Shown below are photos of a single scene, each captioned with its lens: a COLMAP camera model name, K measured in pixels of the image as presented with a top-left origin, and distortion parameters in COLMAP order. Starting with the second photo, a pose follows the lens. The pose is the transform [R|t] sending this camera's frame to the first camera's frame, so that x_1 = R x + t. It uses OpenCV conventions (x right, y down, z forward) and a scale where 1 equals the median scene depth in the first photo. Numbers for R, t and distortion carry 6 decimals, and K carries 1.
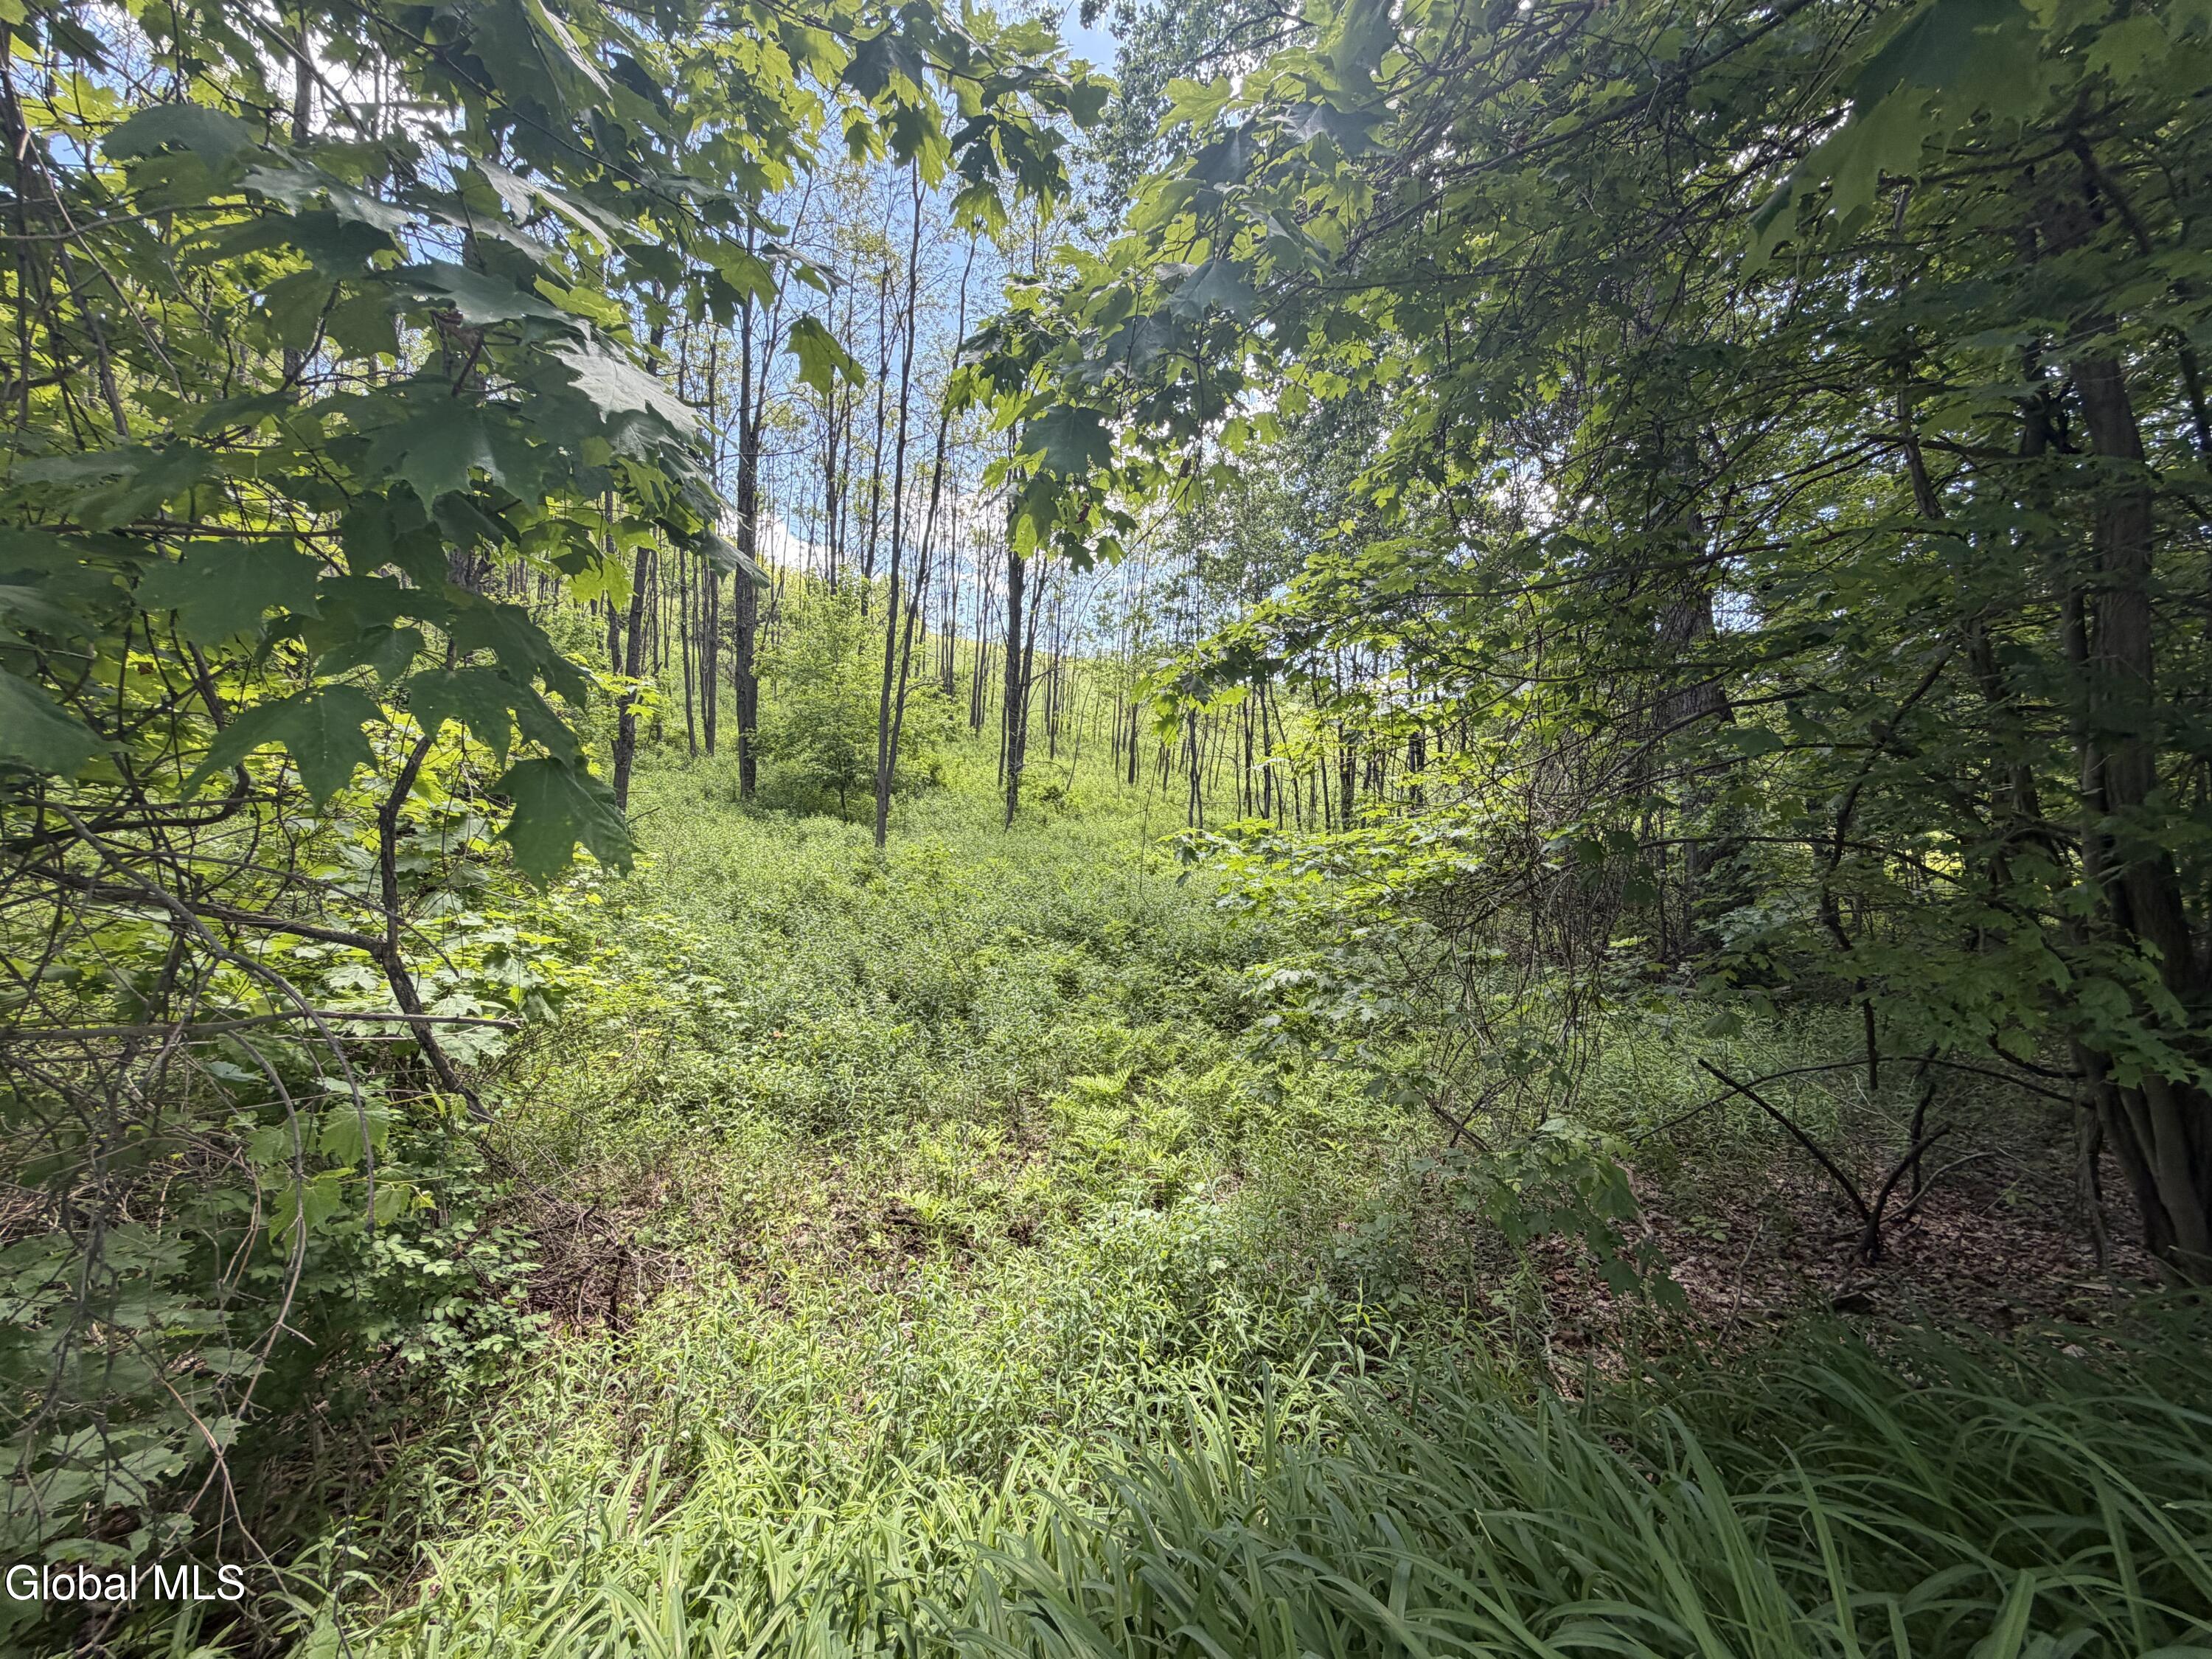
lens RADIAL K [[884.3, 0, 1101.5], [0, 884.3, 831.1], [0, 0, 1]] dist [0.002981, -0.000101]
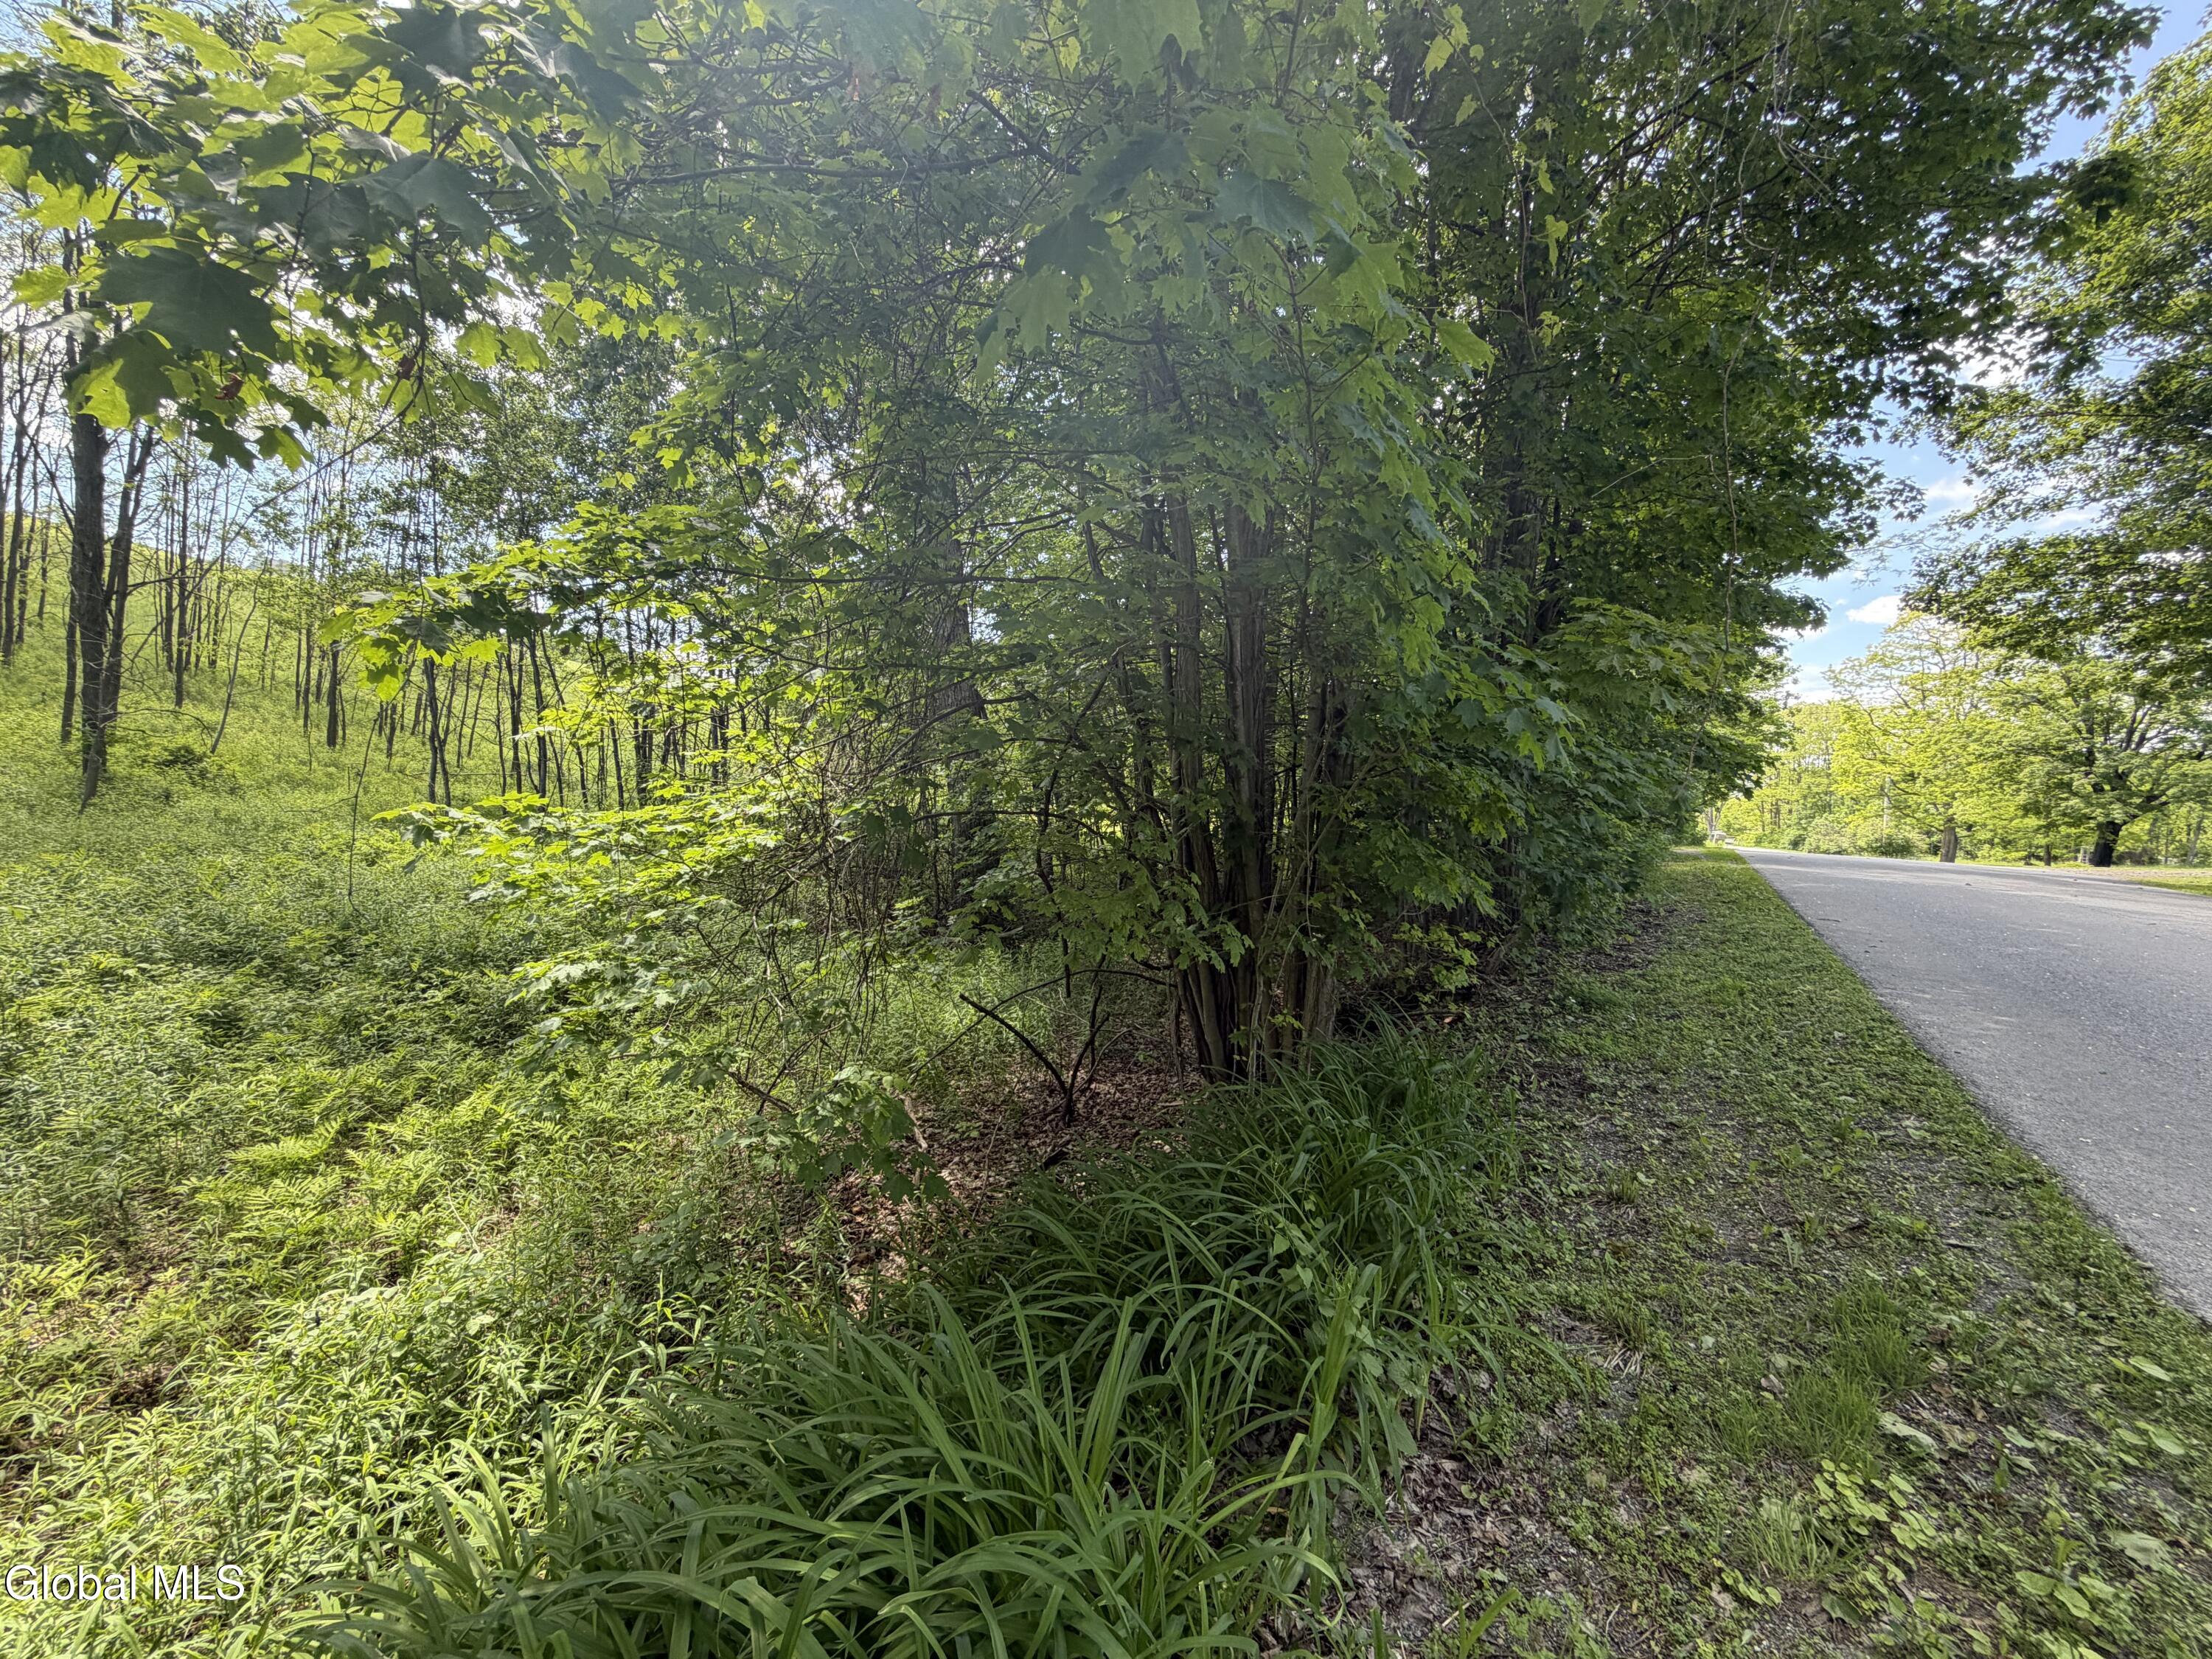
lens RADIAL K [[884.3, 0, 1101.5], [0, 884.3, 831.1], [0, 0, 1]] dist [0.002981, -0.000101]
pose [[0.733950, -0.025476, 0.678726, 0.001897], [0.006719, 0.999520, 0.030251, -0.001065], [-0.679171, -0.017643, 0.733768, -0.014048]]
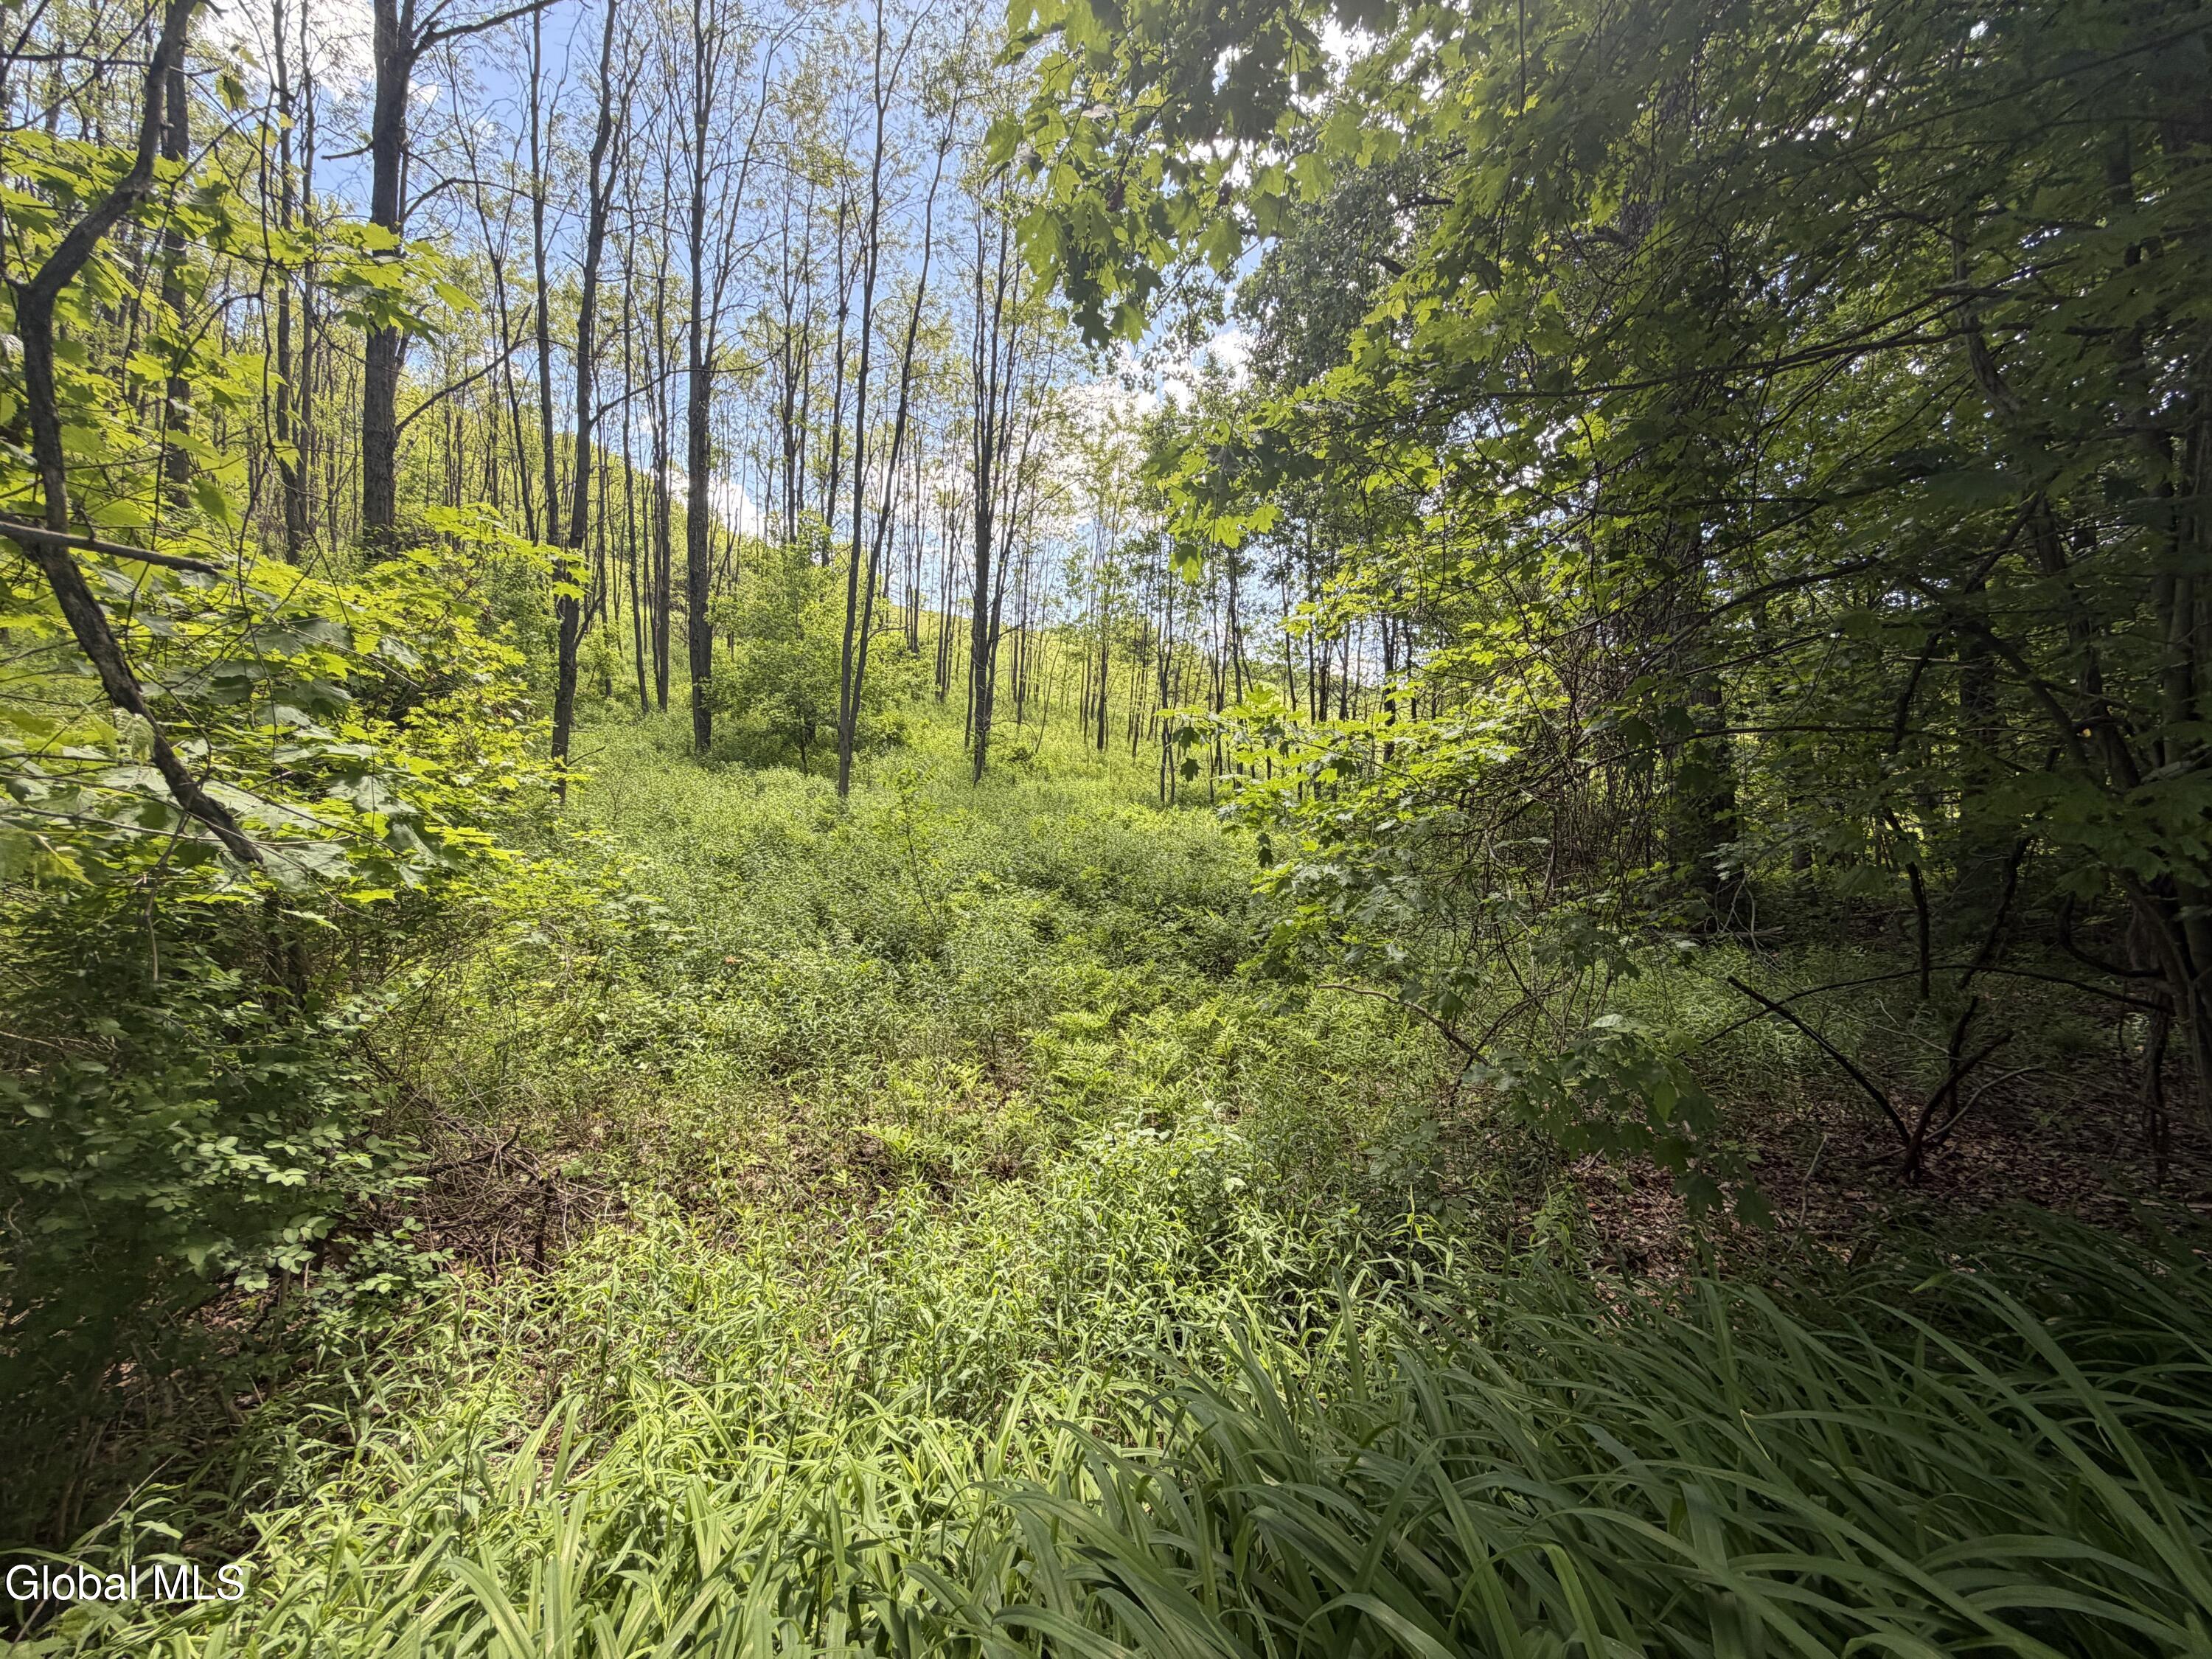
lens RADIAL K [[884.0, 0, 1100.0], [0, 884.0, 831.4], [0, 0, 1]] dist [0.003388, -0.000602]
pose [[0.999275, 0.000941, 0.038052, -0.026431], [-0.001887, 0.999690, 0.024830, 0.086488], [-0.038016, -0.024884, 0.998967, 0.099649]]
